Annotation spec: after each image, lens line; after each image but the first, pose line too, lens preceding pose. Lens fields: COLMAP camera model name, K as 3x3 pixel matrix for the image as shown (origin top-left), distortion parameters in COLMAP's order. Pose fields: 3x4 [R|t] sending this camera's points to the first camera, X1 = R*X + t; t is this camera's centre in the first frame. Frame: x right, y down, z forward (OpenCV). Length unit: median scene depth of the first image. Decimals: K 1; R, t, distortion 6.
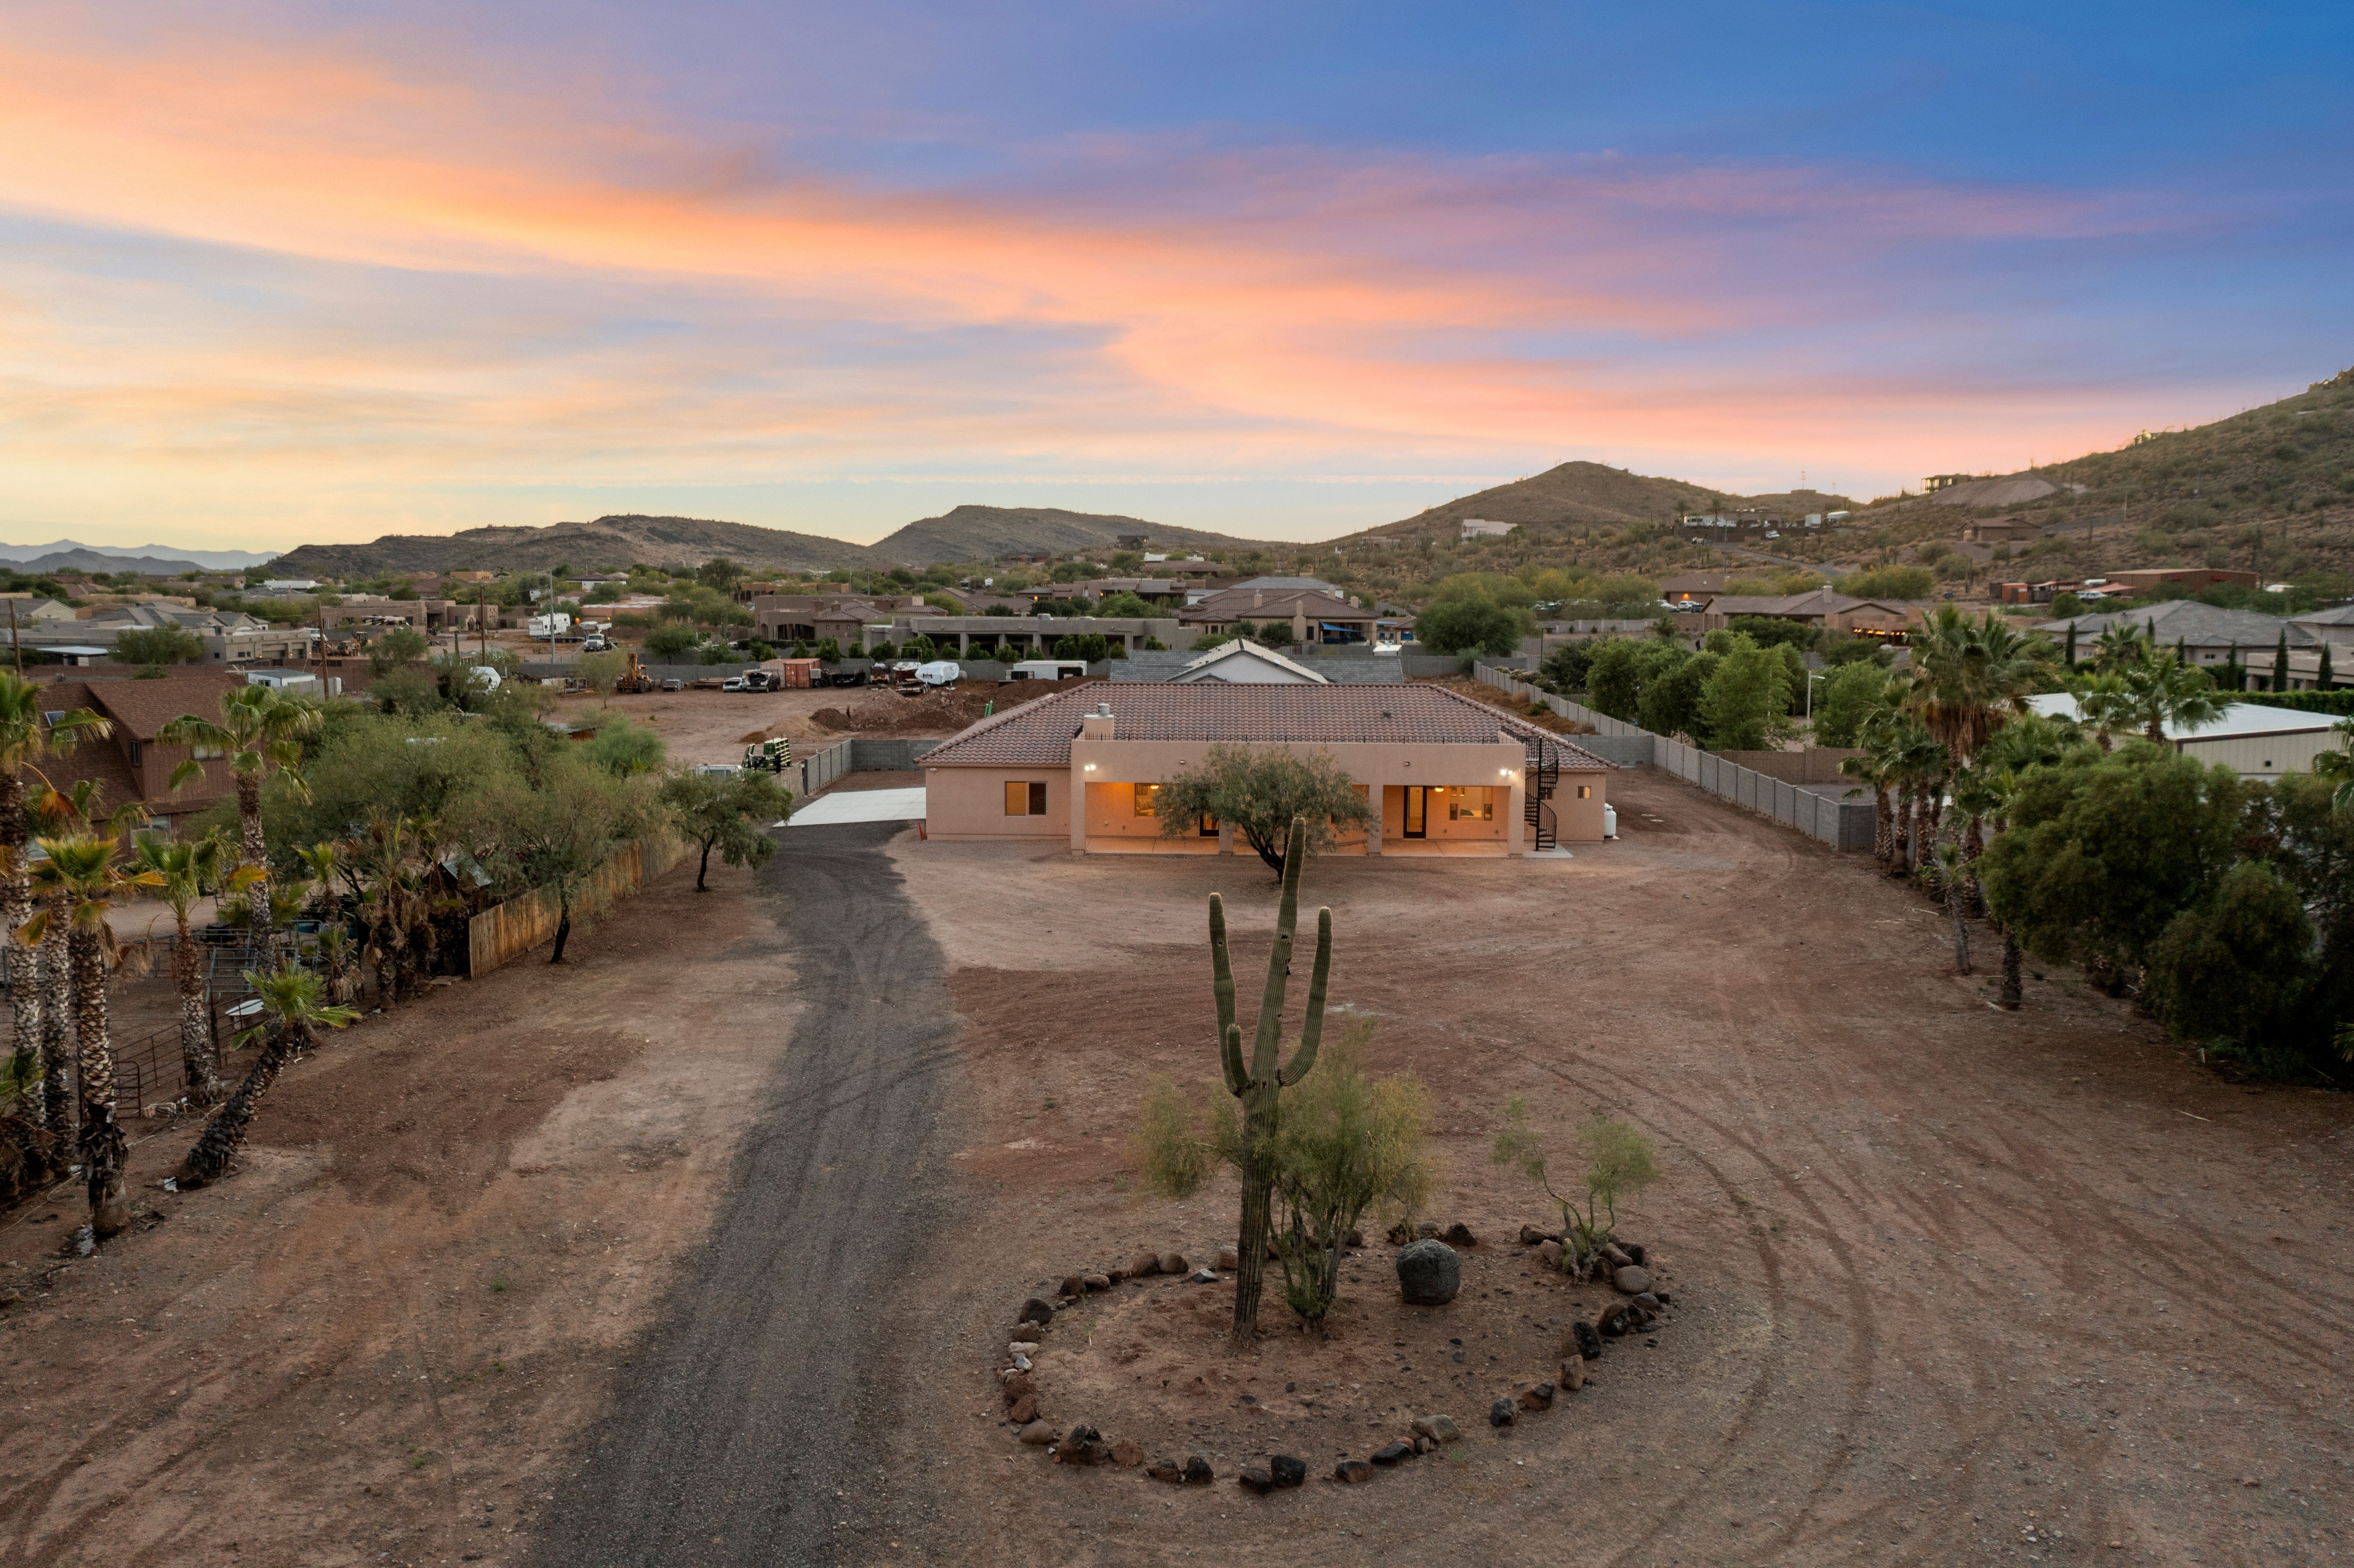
lens RADIAL K [[1828.6, 0, 1169.1], [0, 1828.6, 776.8], [0, 0, 1]] dist [-0.006450, 0.000383]
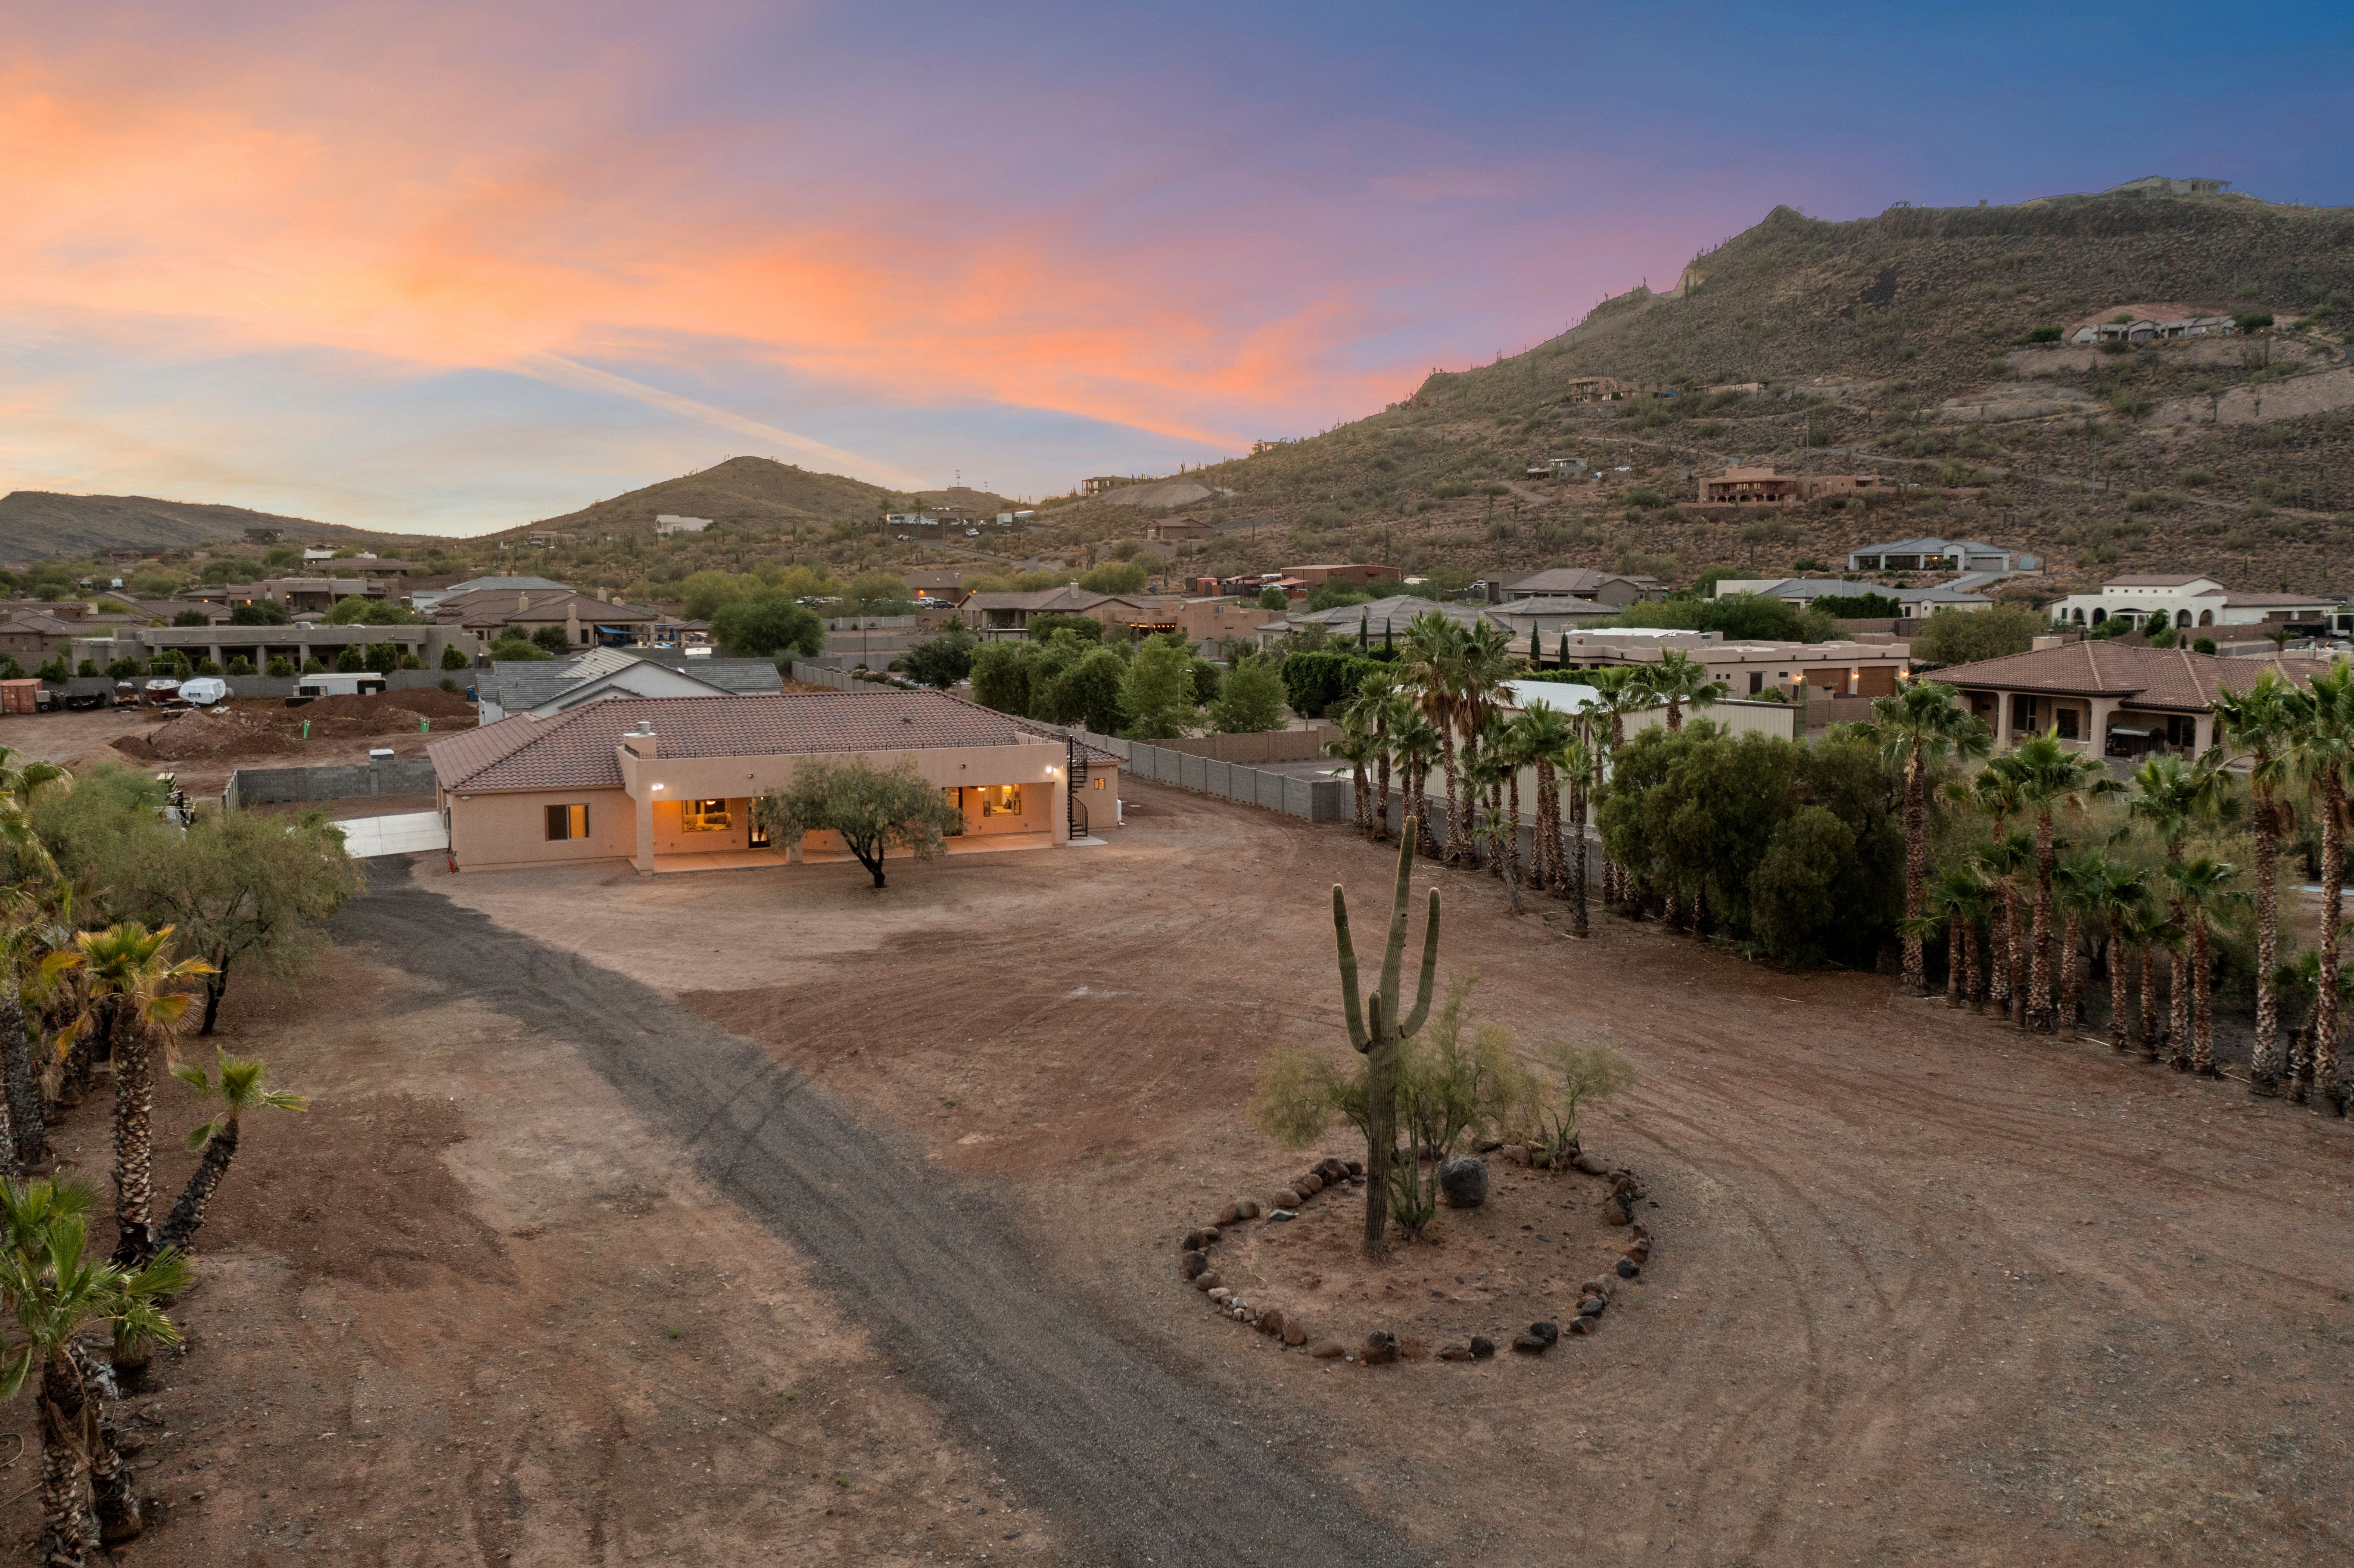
lens RADIAL K [[1828.6, 0, 1151.2], [0, 1828.6, 774.5], [0, 0, 1]] dist [-0.006450, 0.000383]
pose [[0.904809, -0.052709, 0.422542, -0.161860], [0.051826, 0.998564, 0.013587, -0.008220], [-0.422651, 0.009605, 0.906241, -0.006546]]
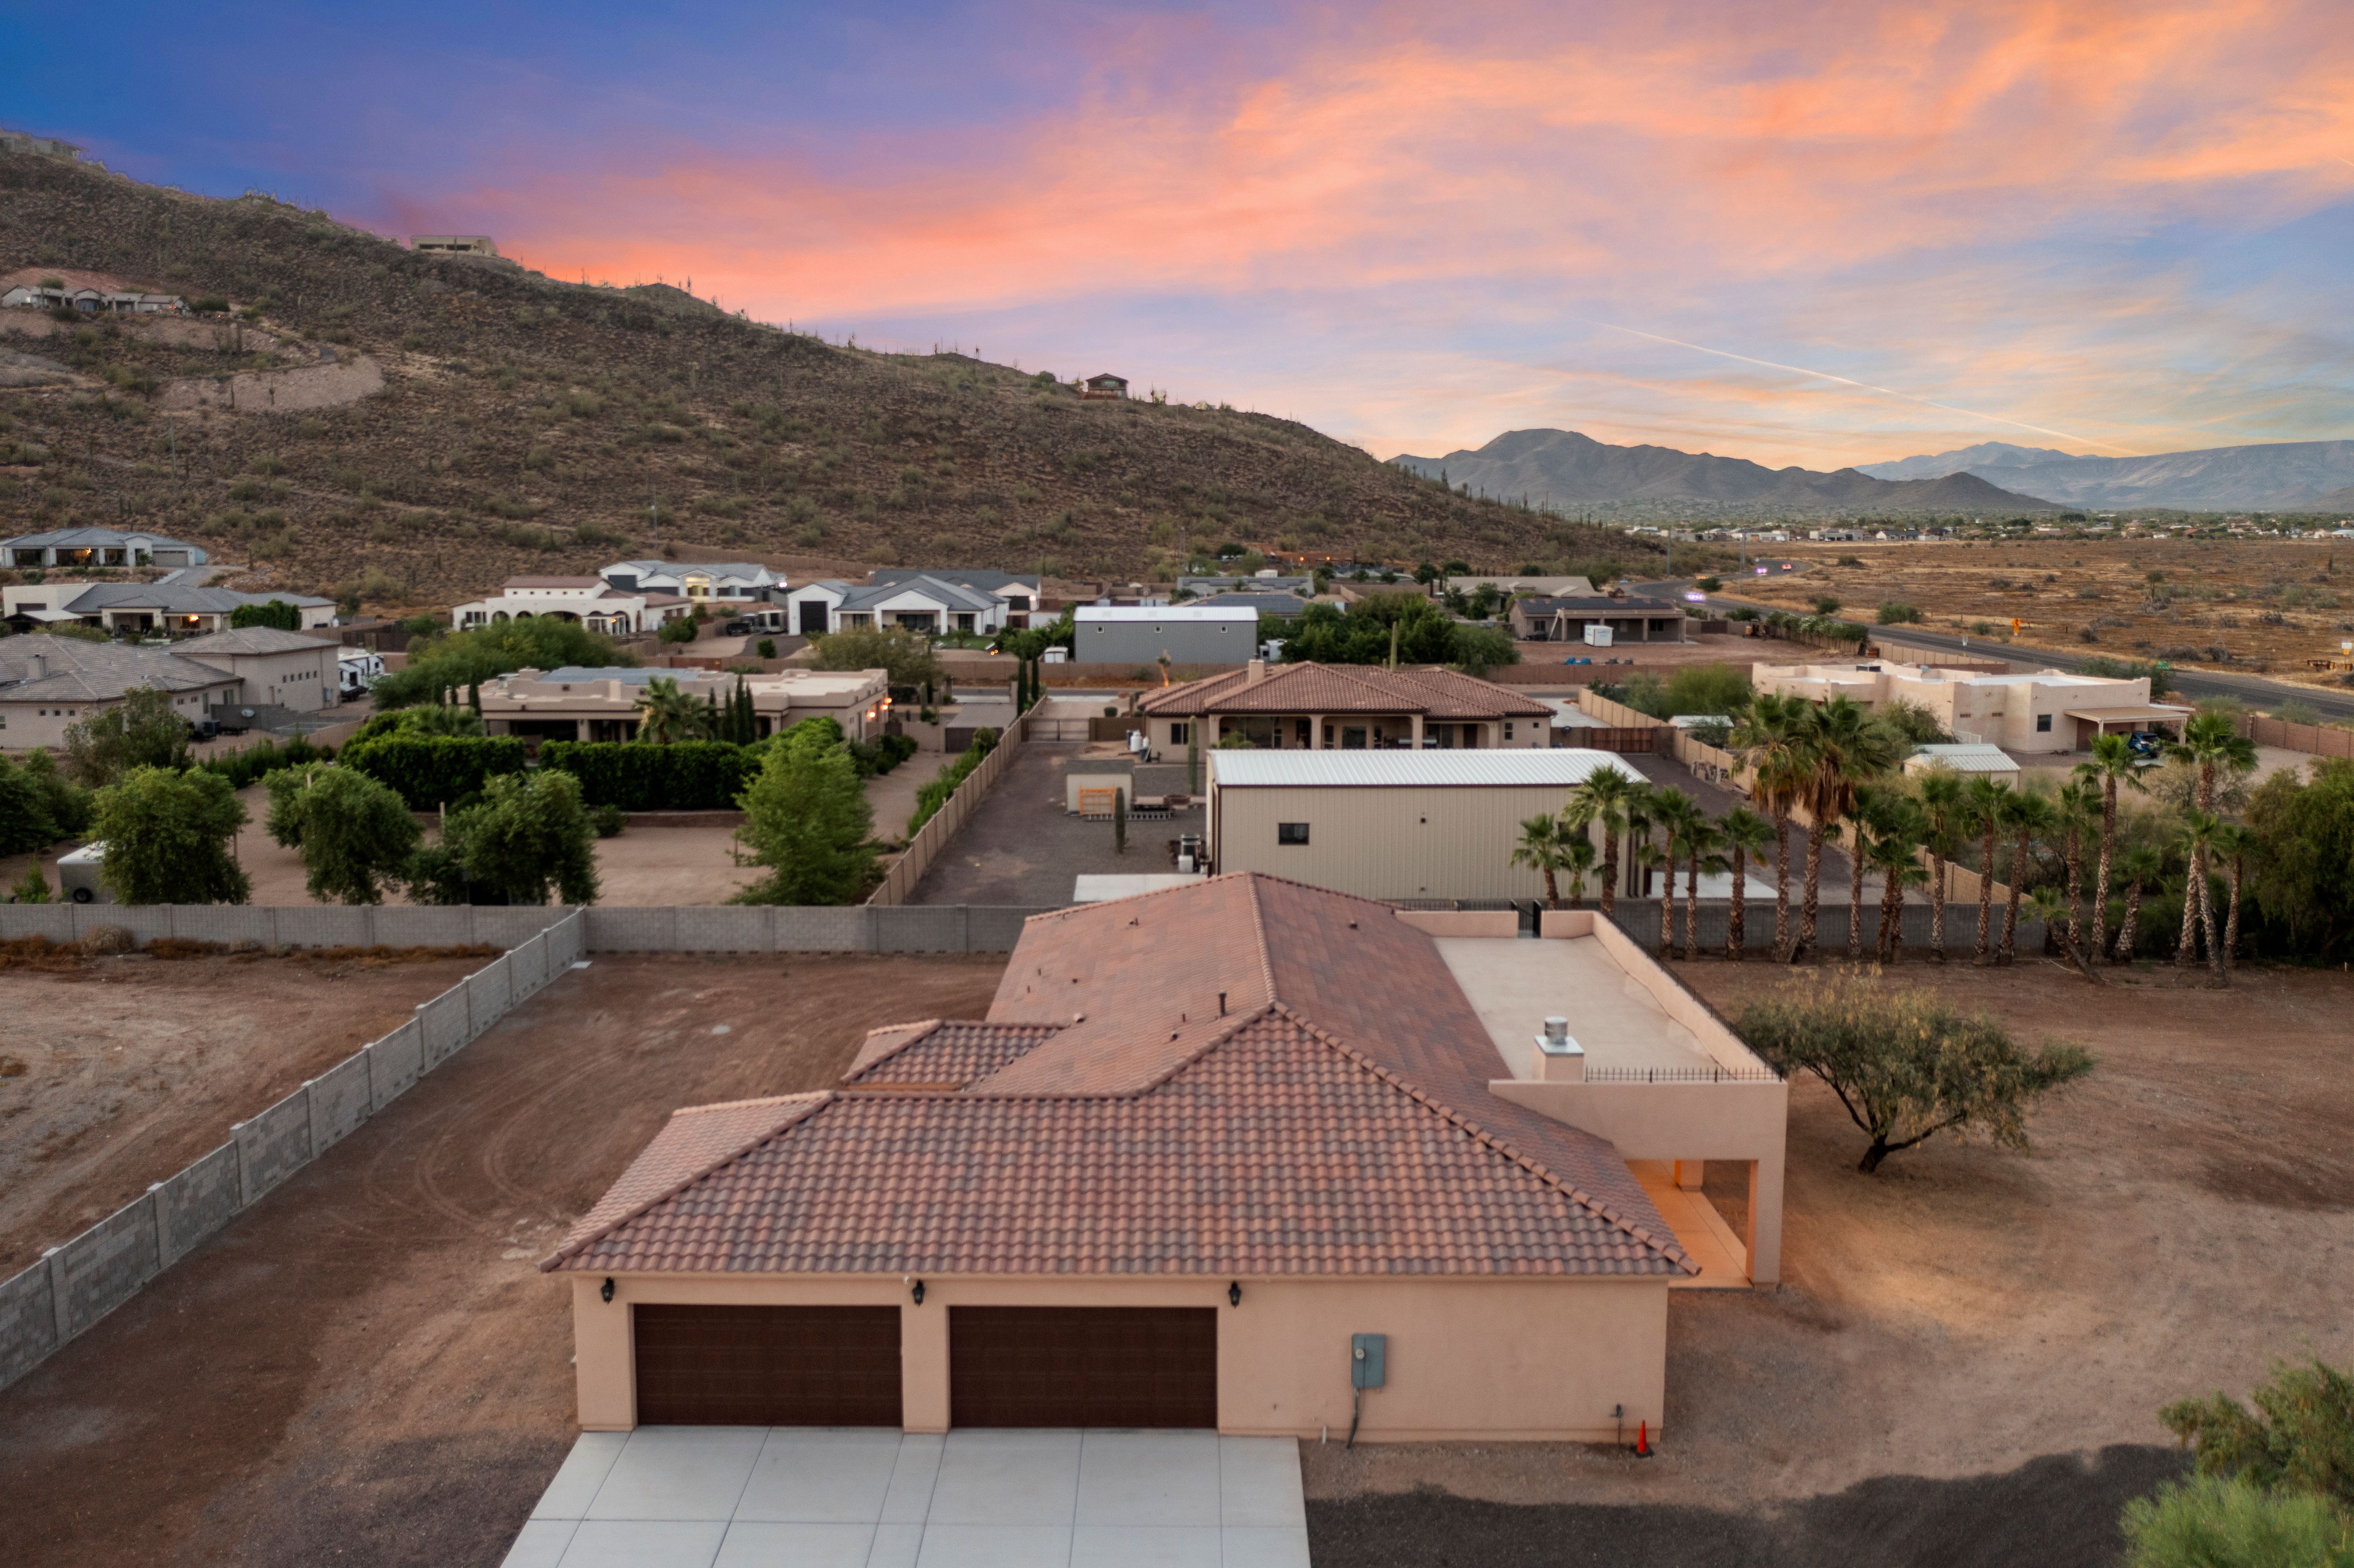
lens RADIAL K [[1828.6, 0, 1153.0], [0, 1828.6, 789.5], [0, 0, 1]] dist [-0.006450, 0.000383]
pose [[-0.035792, -0.138148, 0.989765, -0.409209], [0.108203, 0.984041, 0.141262, -0.145247], [-0.993484, 0.112152, -0.020273, 0.887215]]
